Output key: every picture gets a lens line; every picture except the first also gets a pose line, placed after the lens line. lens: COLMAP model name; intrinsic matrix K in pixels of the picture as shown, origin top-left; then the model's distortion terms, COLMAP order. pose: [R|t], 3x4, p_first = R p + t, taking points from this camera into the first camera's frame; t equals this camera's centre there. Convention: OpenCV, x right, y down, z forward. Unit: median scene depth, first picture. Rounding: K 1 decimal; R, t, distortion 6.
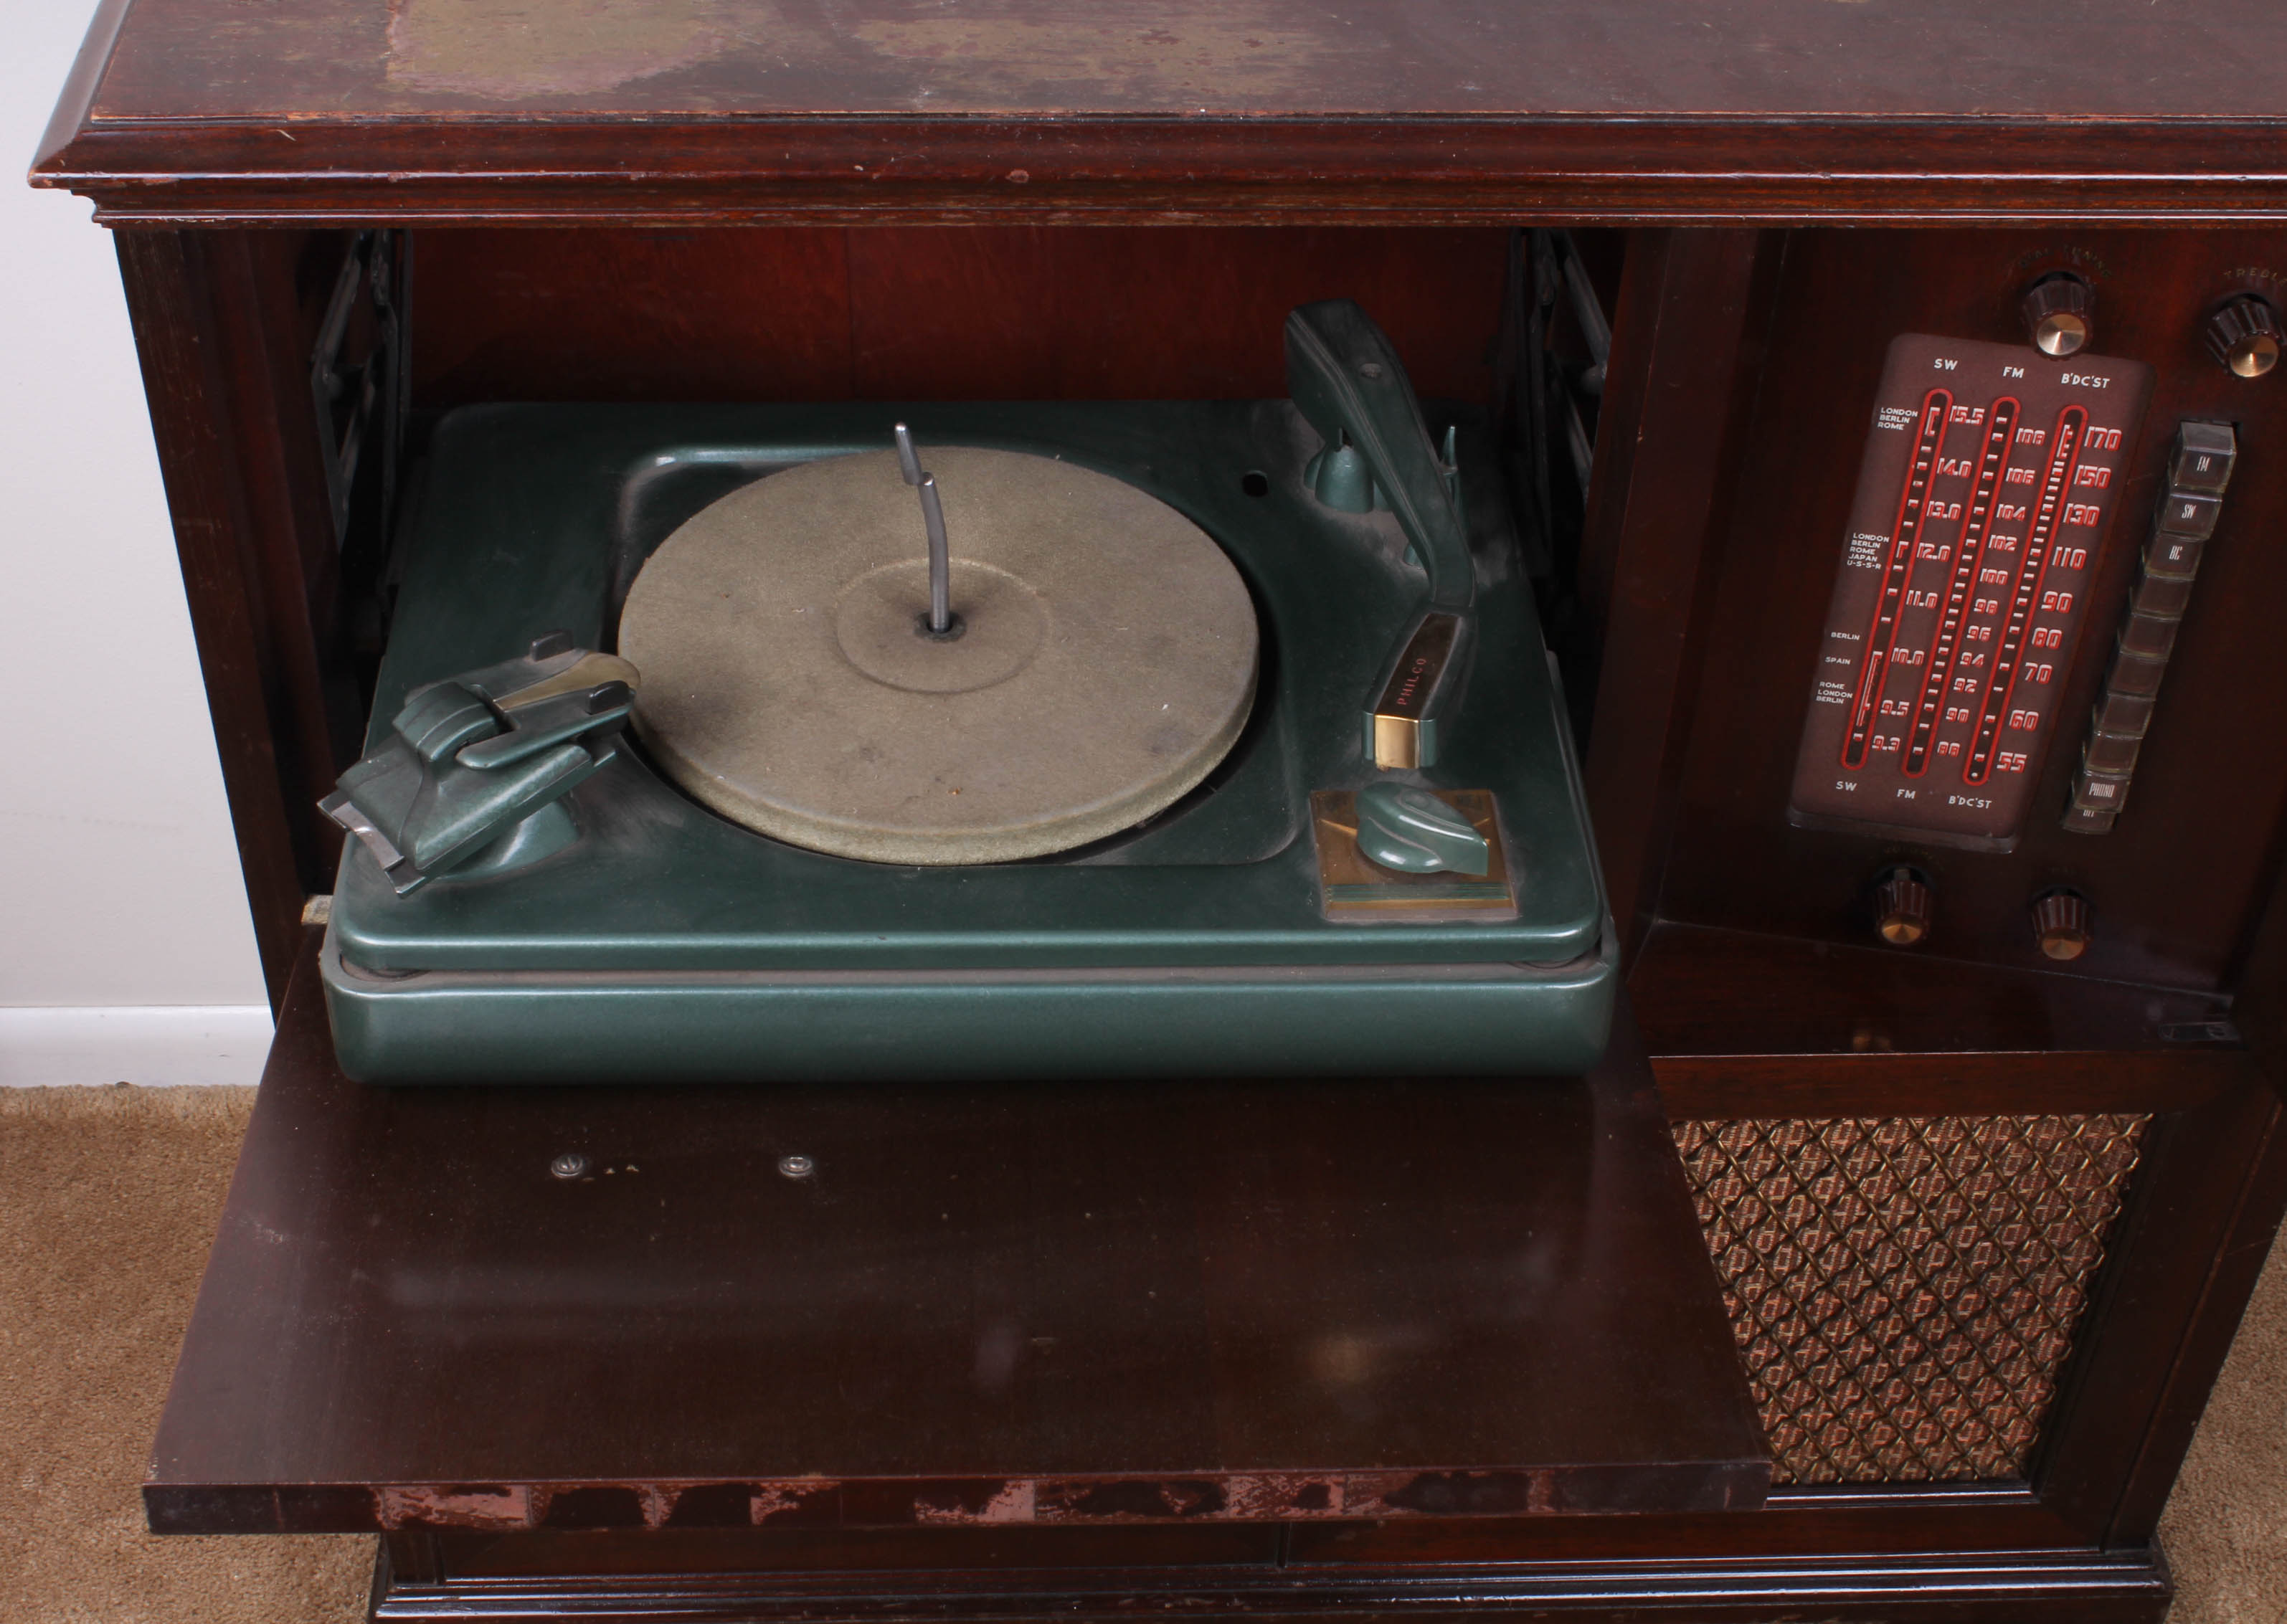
lens RADIAL K [[3229.2, 0, 1067.7], [0, 3229.2, 869.6], [0, 0, 1]] dist [-0.043447, 0.000000]
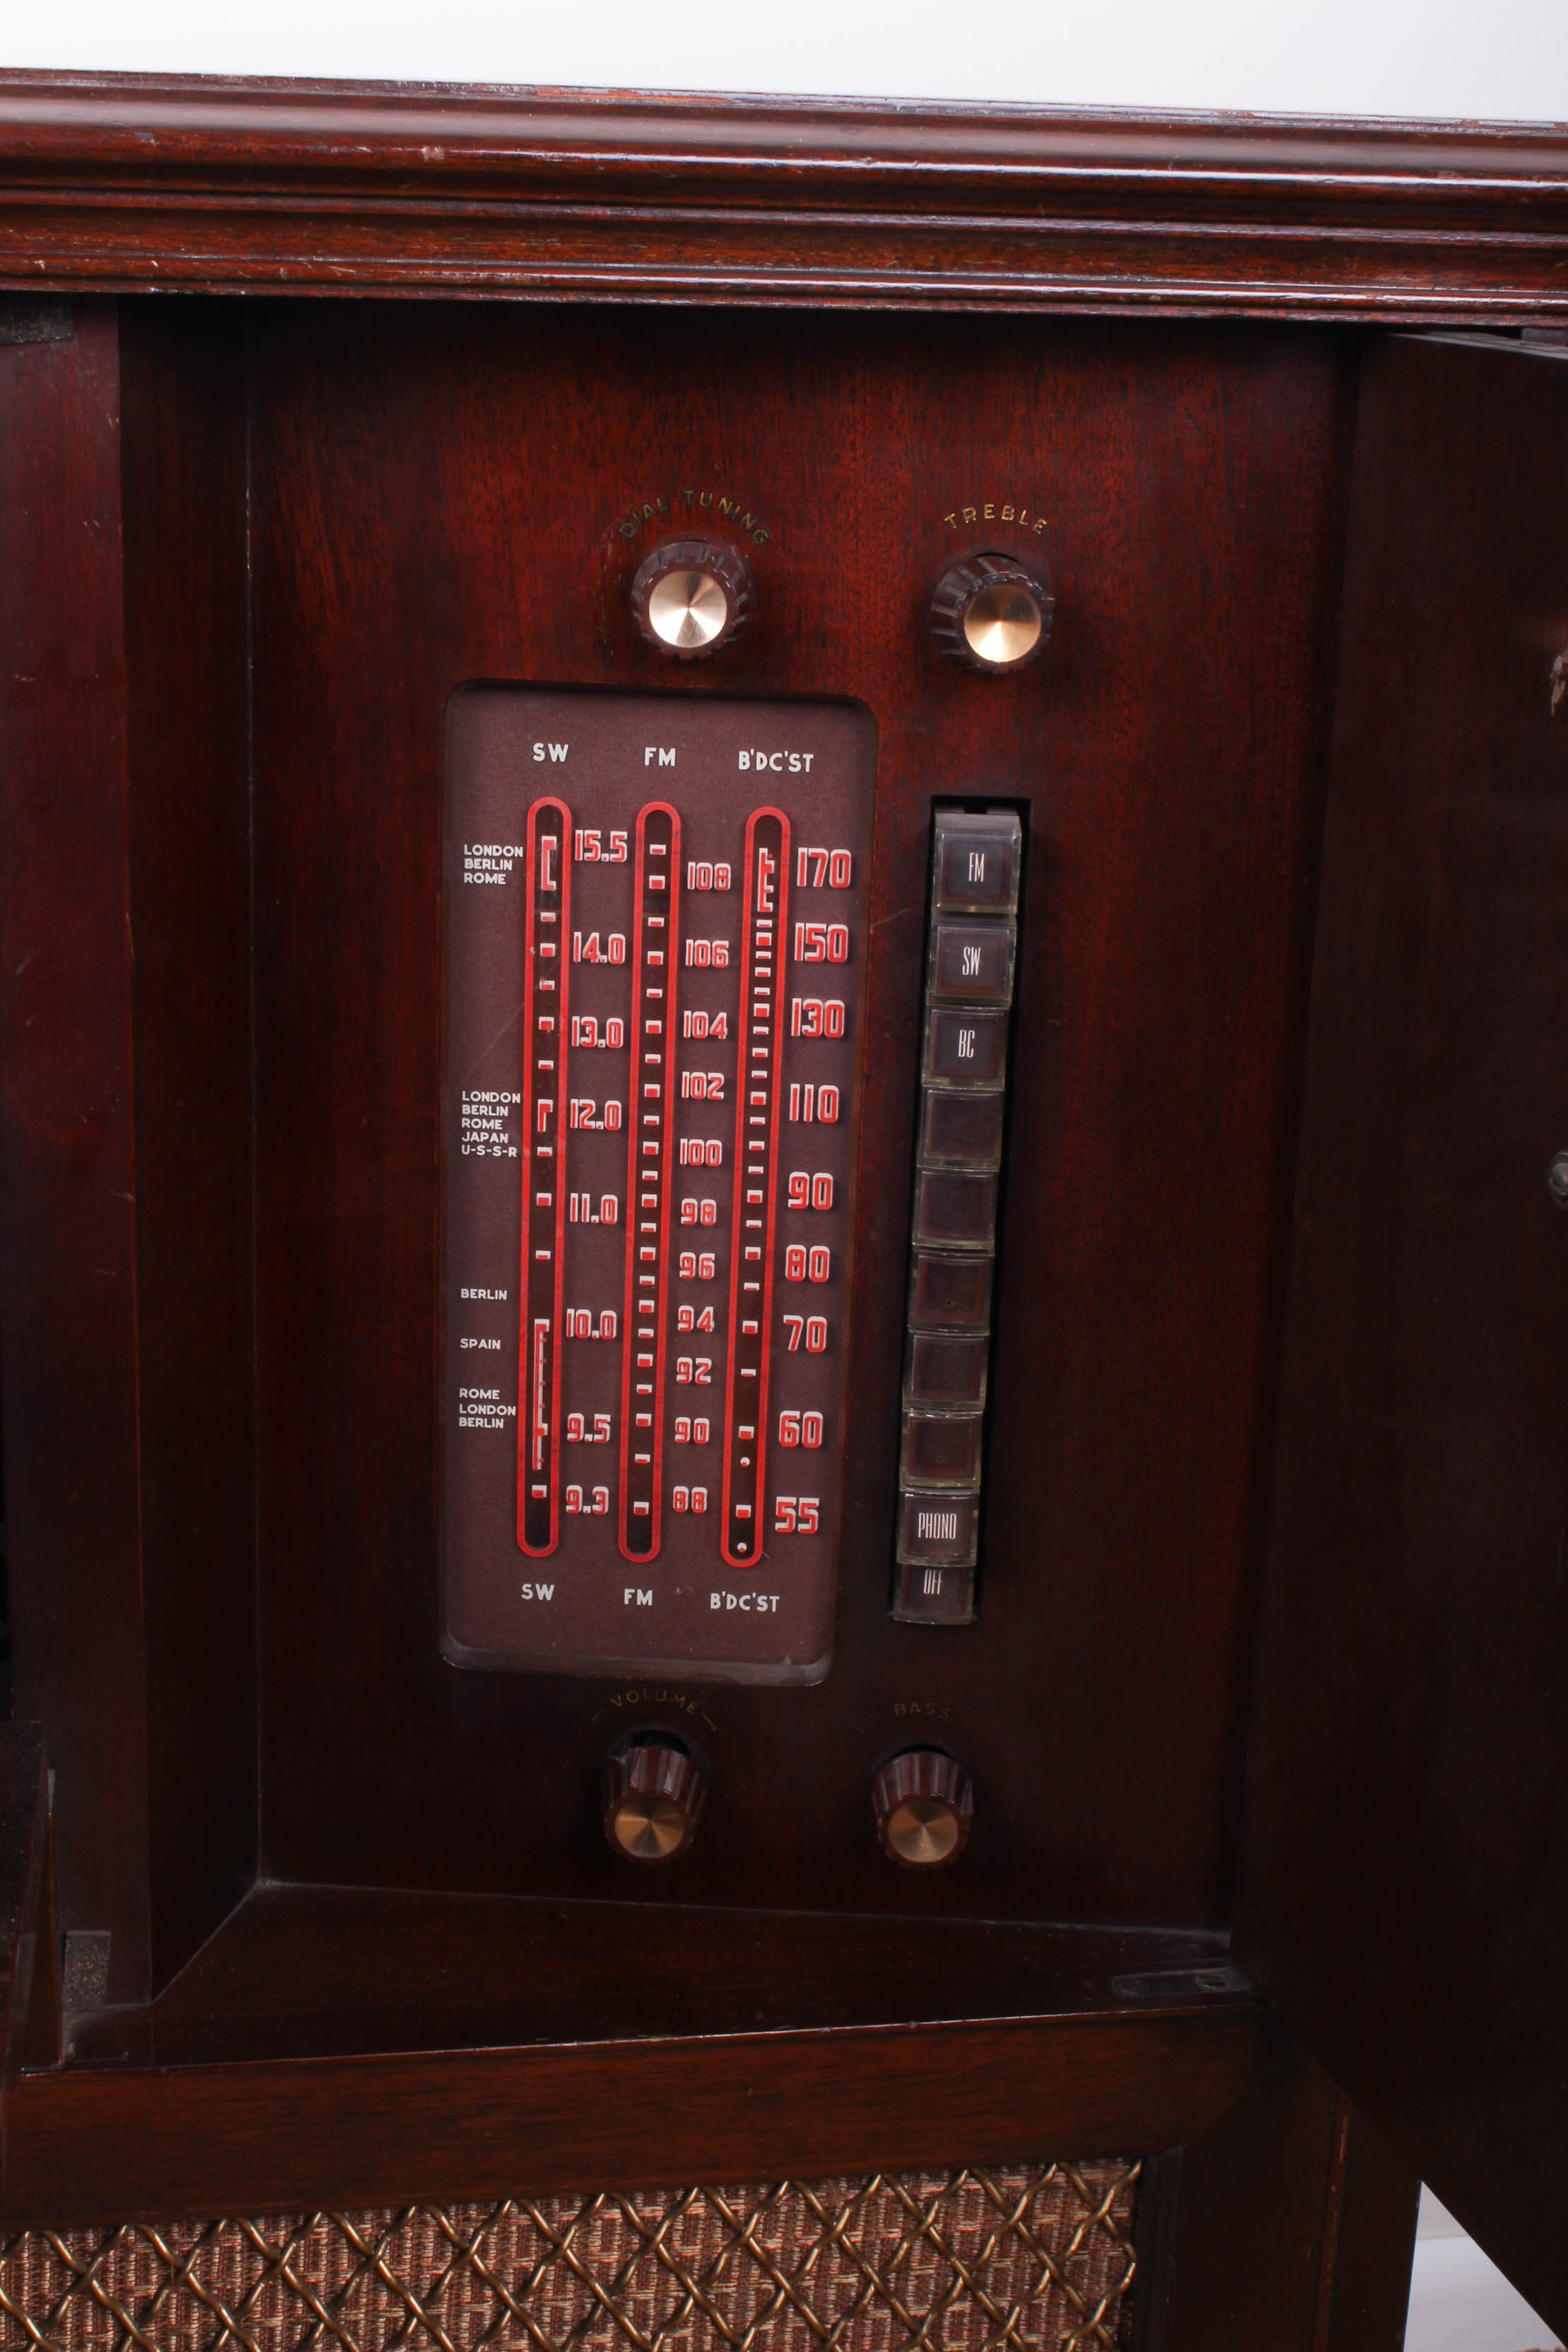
lens RADIAL K [[3447.0, 0, 735.6], [0, 3447.0, 1202.4], [0, 0, 1]] dist [-0.054820, 0.000000]
pose [[0.991554, -0.026846, 0.126882, 0.236685], [0.076446, 0.911294, -0.404598, 0.198985], [-0.104765, 0.410880, 0.905650, 0.467749]]
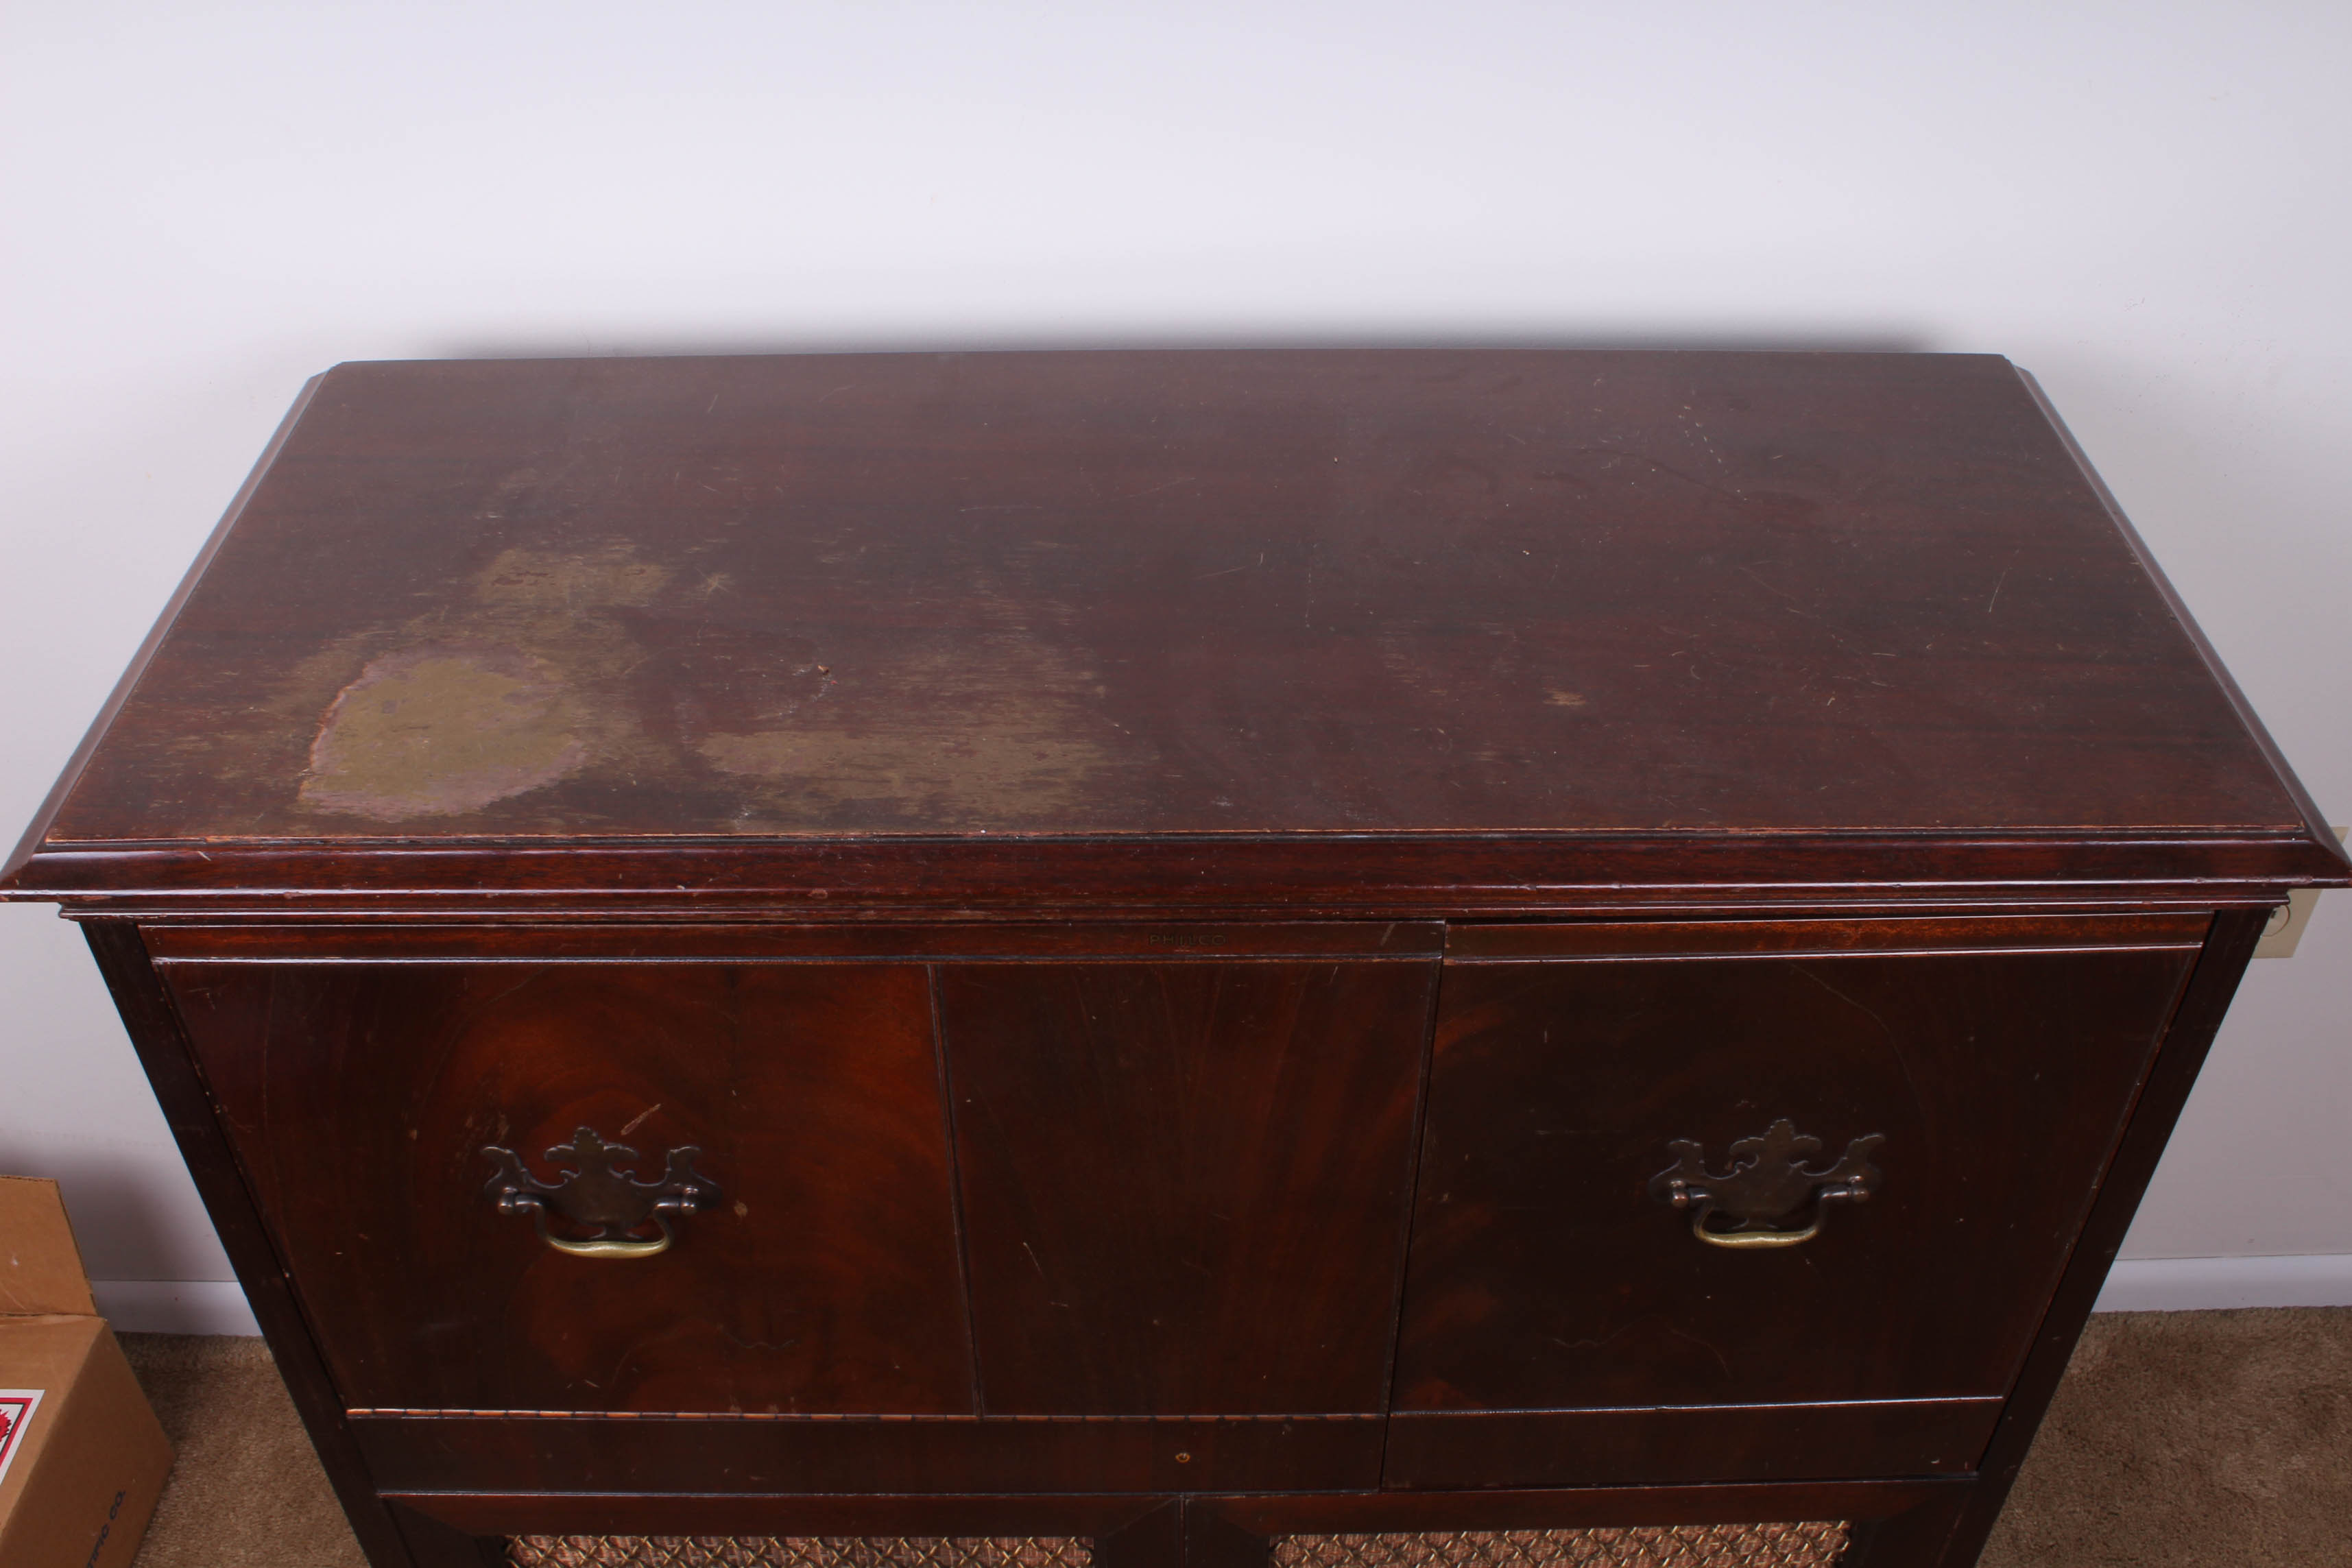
lens RADIAL K [[2151.7, 0, 1179.4], [0, 2151.7, 827.8], [0, 0, 1]] dist [-0.105659, 0.000000]
pose [[0.999673, 0.000840, -0.025562, 0.120307], [-0.001742, 0.999376, -0.035272, -0.193304], [0.025517, 0.035305, 0.999051, 0.220707]]
